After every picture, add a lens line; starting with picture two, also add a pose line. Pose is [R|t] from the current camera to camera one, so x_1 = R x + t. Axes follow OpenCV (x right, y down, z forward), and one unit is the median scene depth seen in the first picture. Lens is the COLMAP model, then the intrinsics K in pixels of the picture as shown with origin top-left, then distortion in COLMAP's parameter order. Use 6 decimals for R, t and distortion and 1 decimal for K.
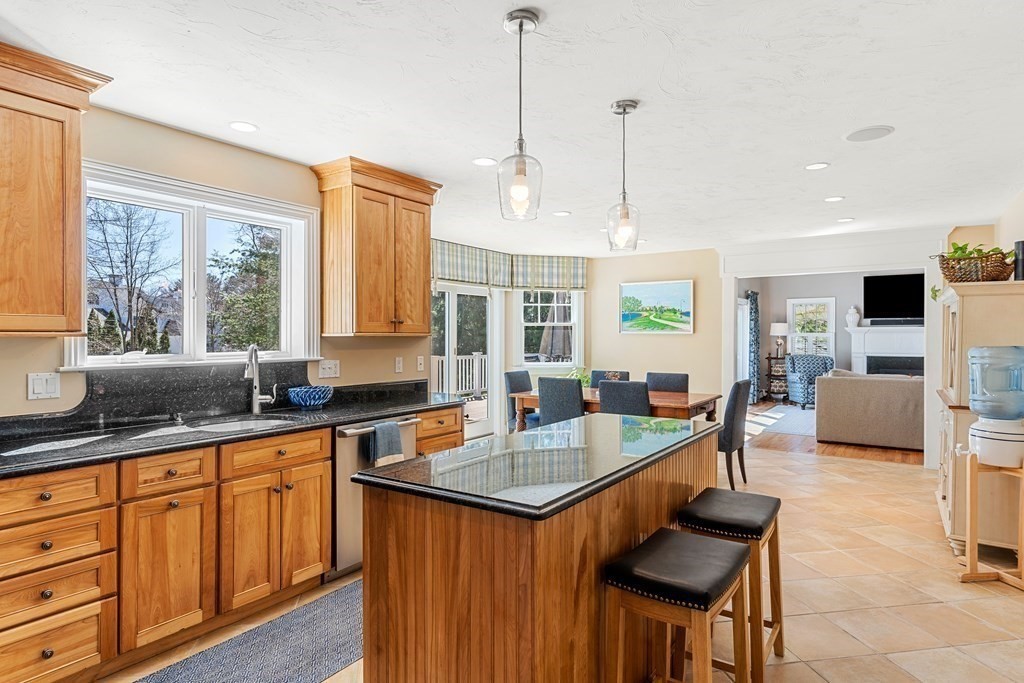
lens RADIAL K [[584.2, 0, 510.8], [0, 584.2, 339.5], [0, 0, 1]] dist [0.001744, 0.000138]
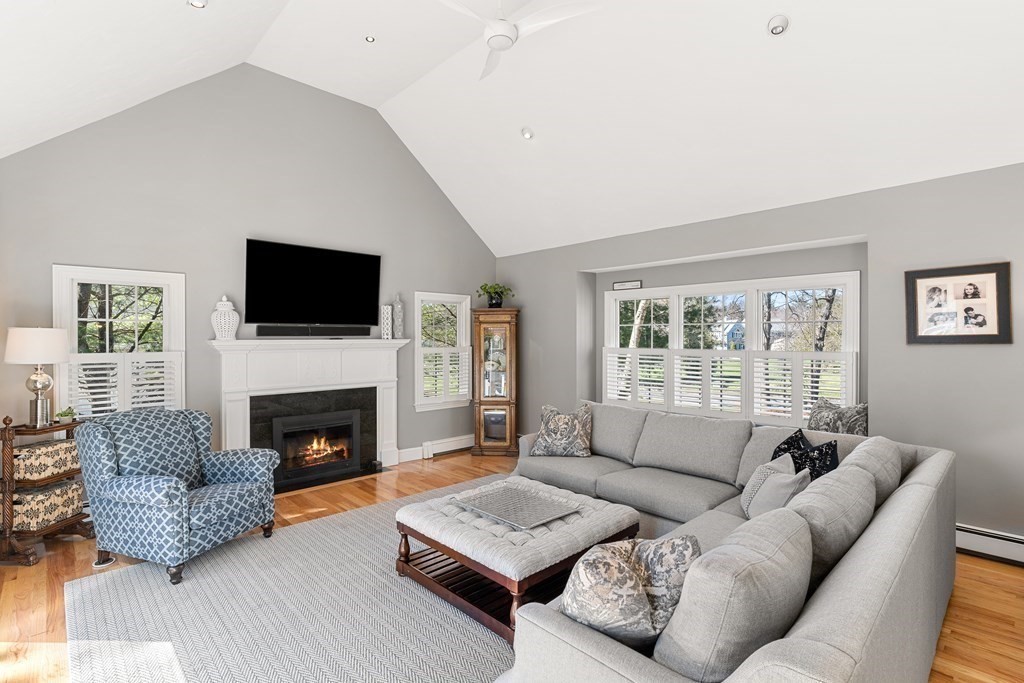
lens RADIAL K [[488.1, 0, 510.0], [0, 488.1, 342.0], [0, 0, 1]] dist [-0.003488, -0.000671]
pose [[0.215254, -0.006755, 0.976535, 0.243768], [0.015626, 0.999872, 0.003473, -0.017438], [-0.976433, 0.014512, 0.215332, 0.687076]]
